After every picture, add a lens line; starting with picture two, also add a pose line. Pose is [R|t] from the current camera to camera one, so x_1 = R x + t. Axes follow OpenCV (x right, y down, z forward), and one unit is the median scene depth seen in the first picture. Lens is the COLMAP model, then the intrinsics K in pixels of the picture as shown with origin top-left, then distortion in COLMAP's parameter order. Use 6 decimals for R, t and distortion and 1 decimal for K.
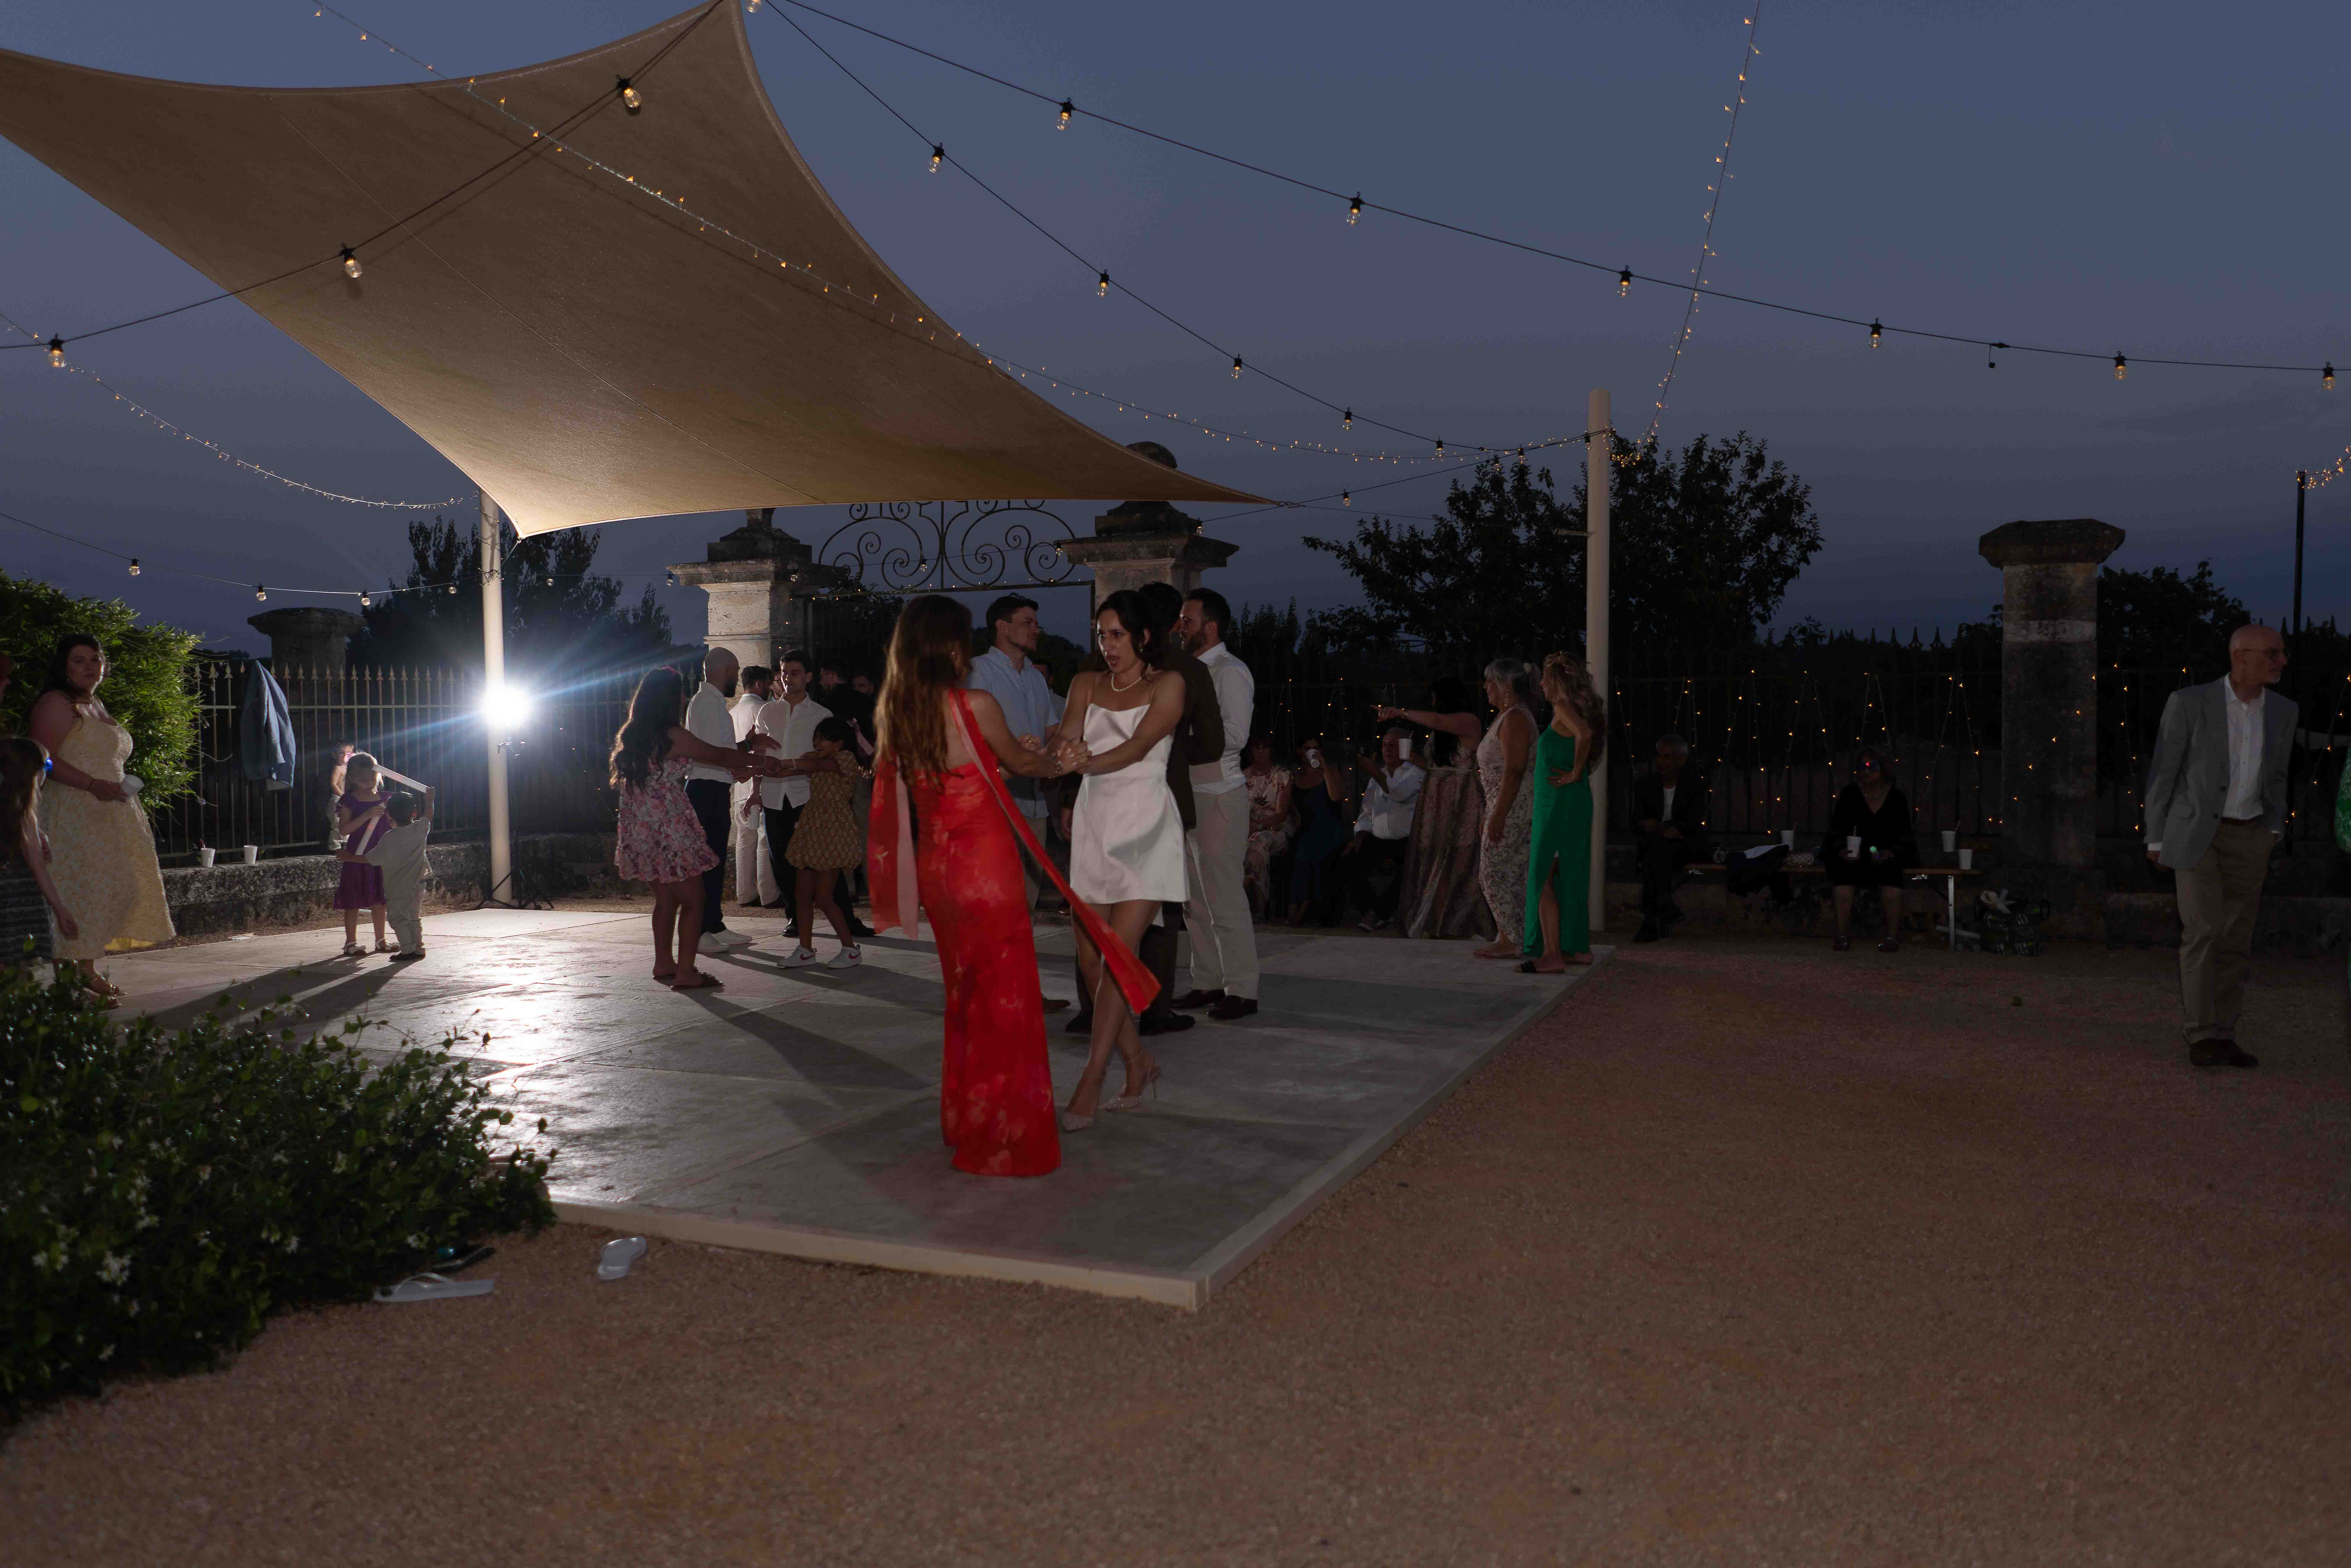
lens RADIAL K [[1806.9, 0, 1168.0], [0, 1806.9, 802.5], [0, 0, 1]] dist [-0.026512, -0.000432]
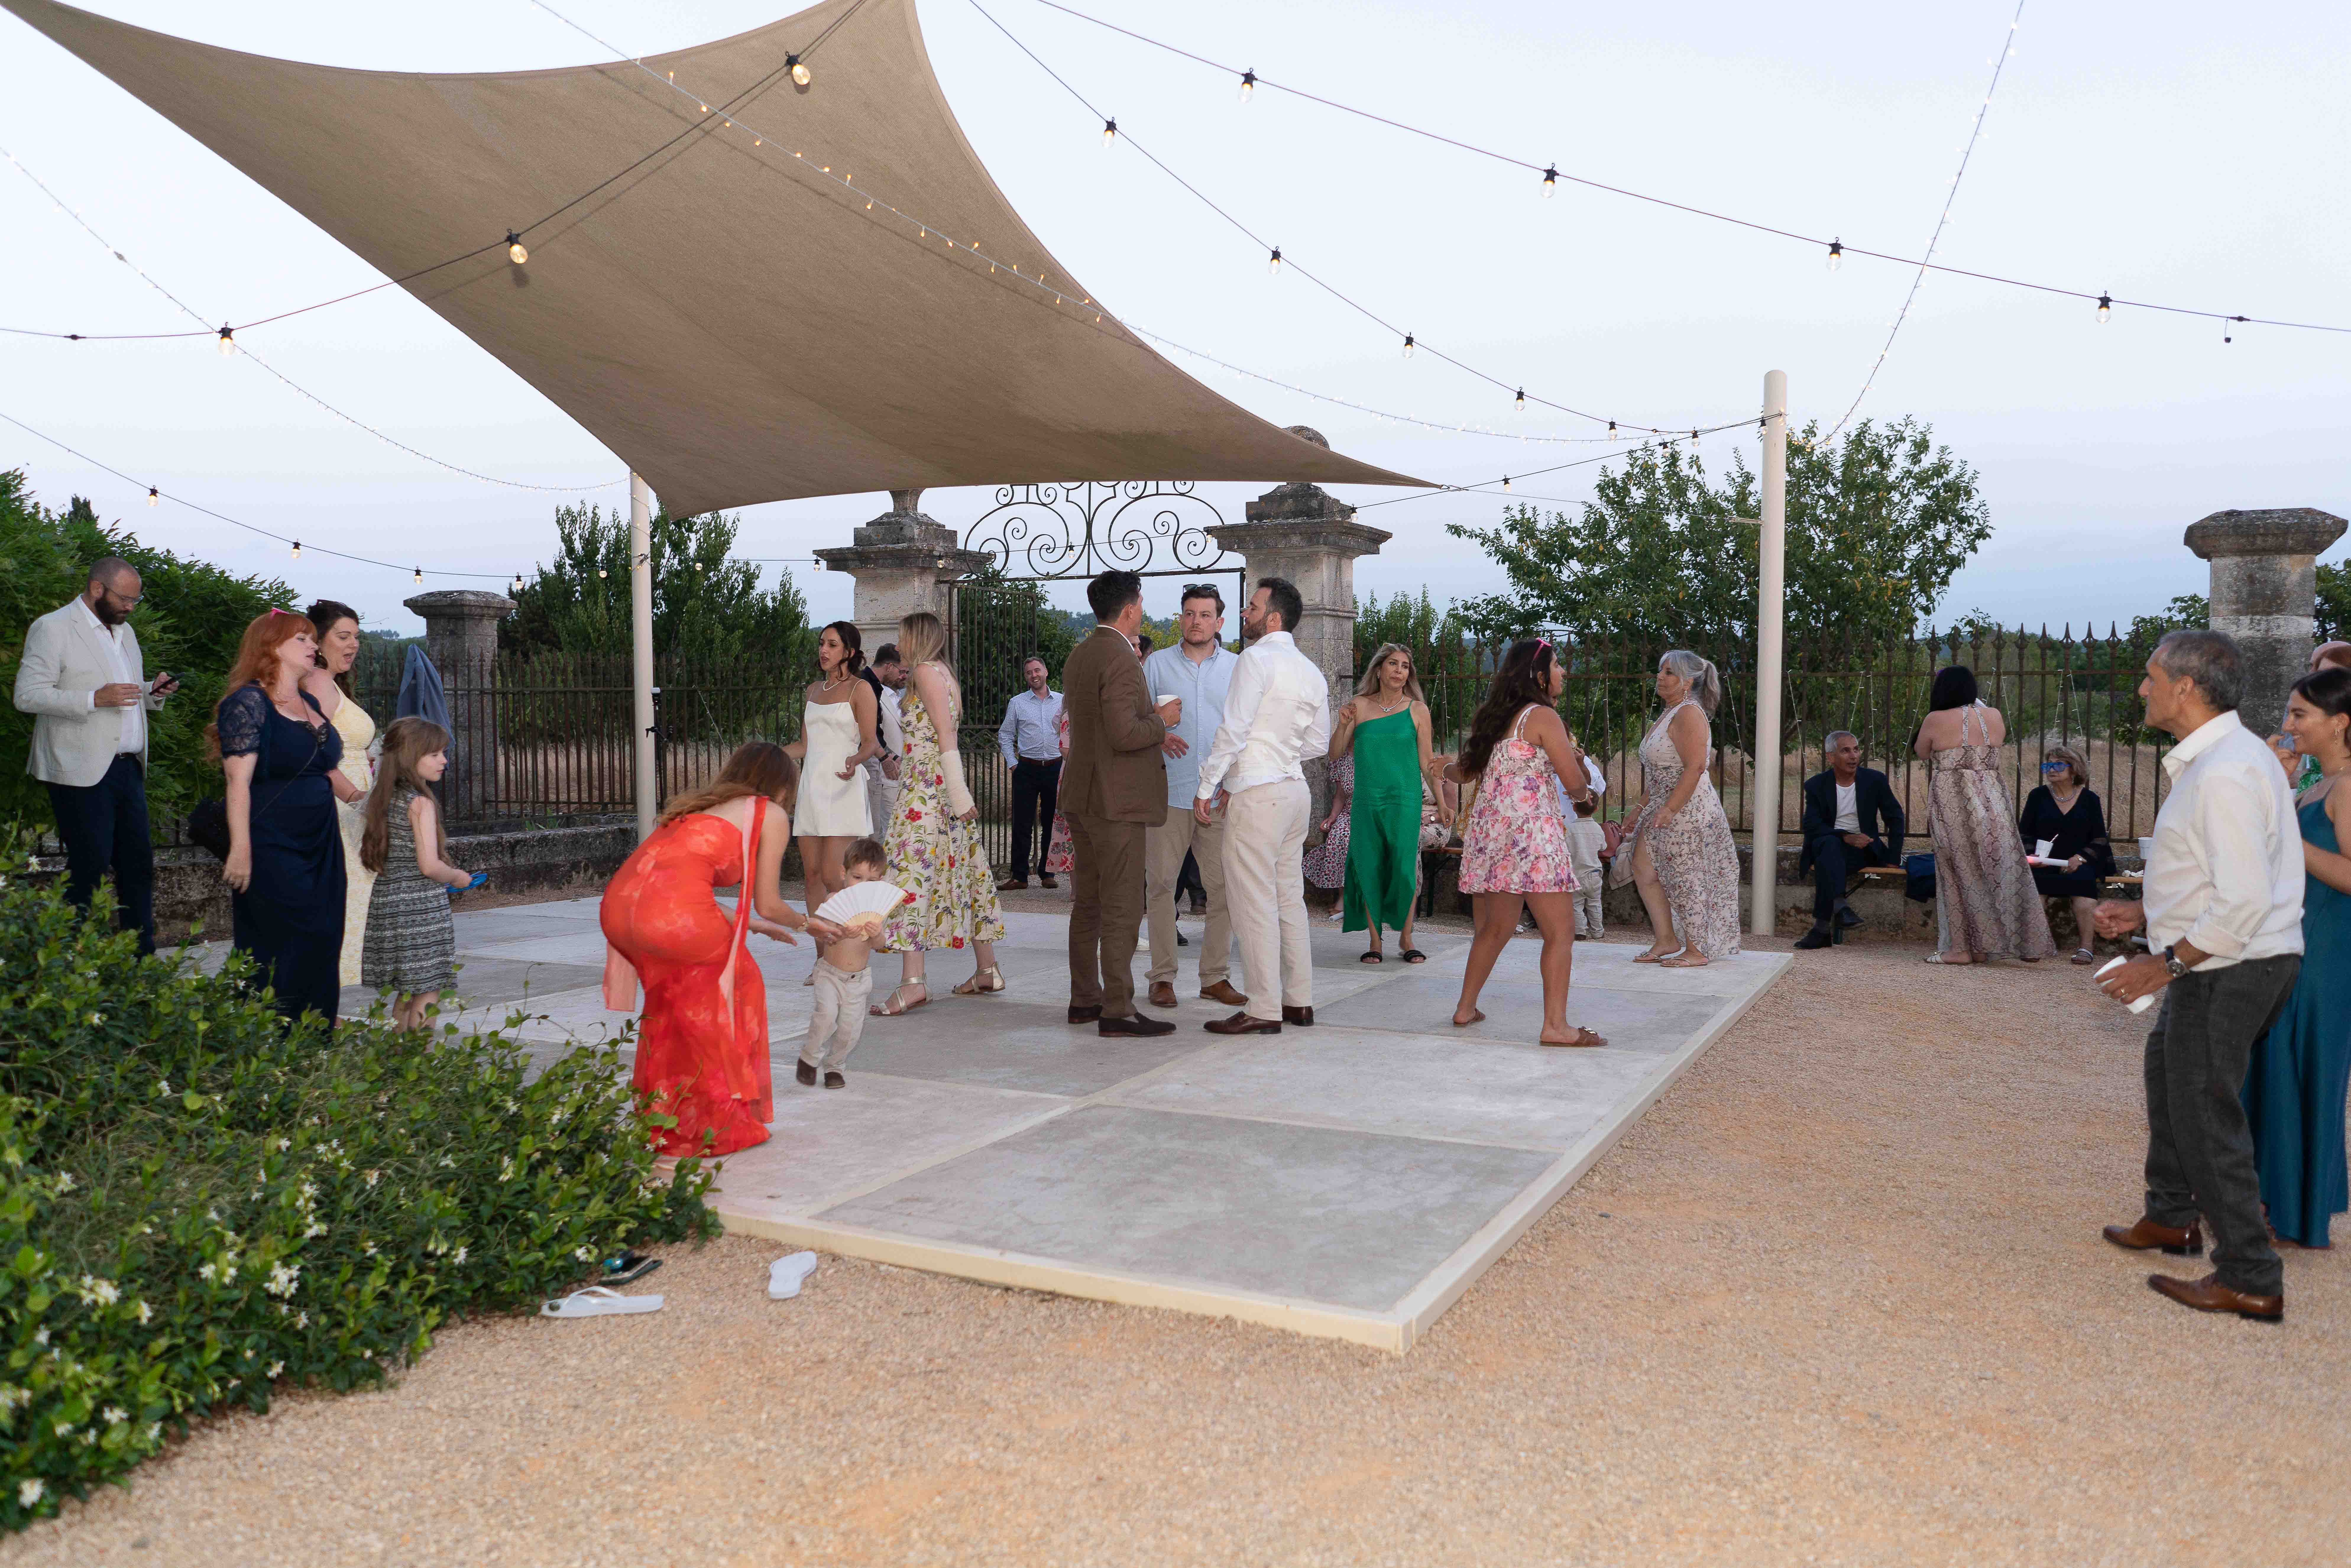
lens RADIAL K [[1806.9, 0, 1164.4], [0, 1806.9, 788.4], [0, 0, 1]] dist [-0.026512, -0.000432]
pose [[0.997512, 0.012886, -0.069311, -0.017691], [-0.012869, 0.999917, 0.000692, -0.004004], [0.069314, 0.000202, 0.997595, 0.023184]]
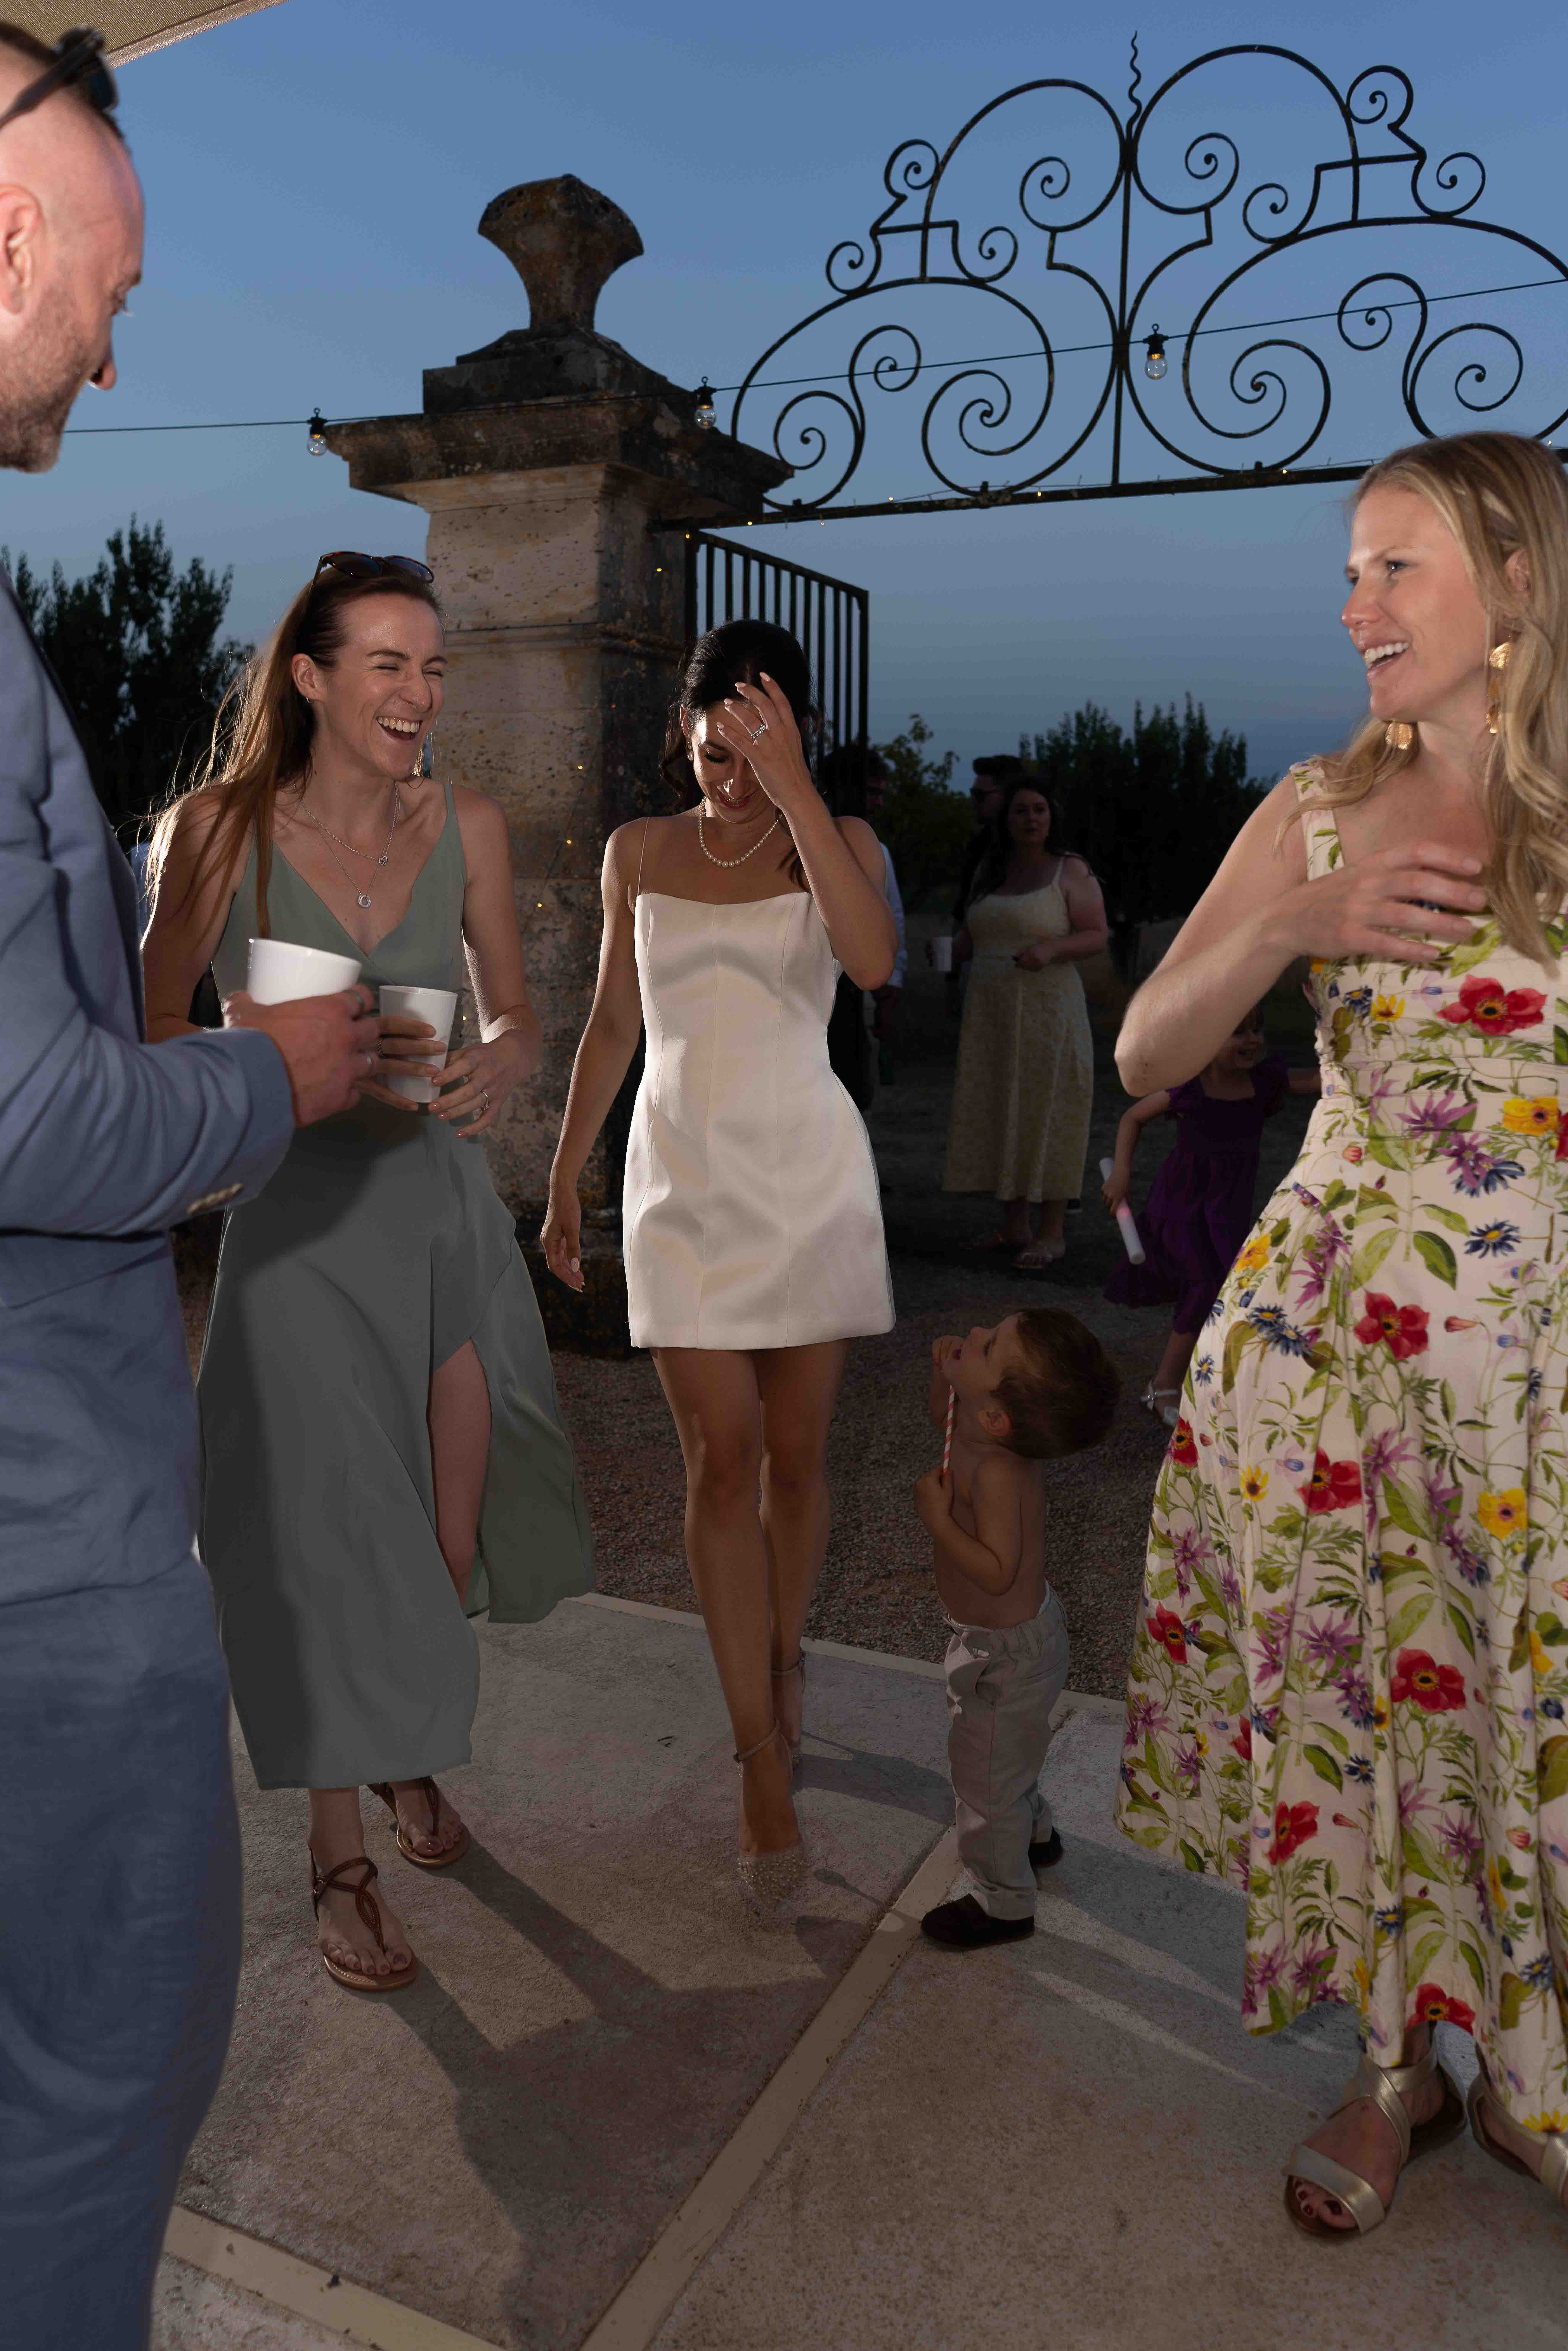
lens RADIAL K [[1806.9, 0, 766.7], [0, 1806.9, 1180.2], [0, 0, 1]] dist [-0.026512, -0.000432]
pose [[0.998910, 0.023531, -0.040311, -0.222364], [-0.018087, 0.991288, 0.130466, -0.041172], [0.043030, -0.129594, 0.990633, 0.827113]]
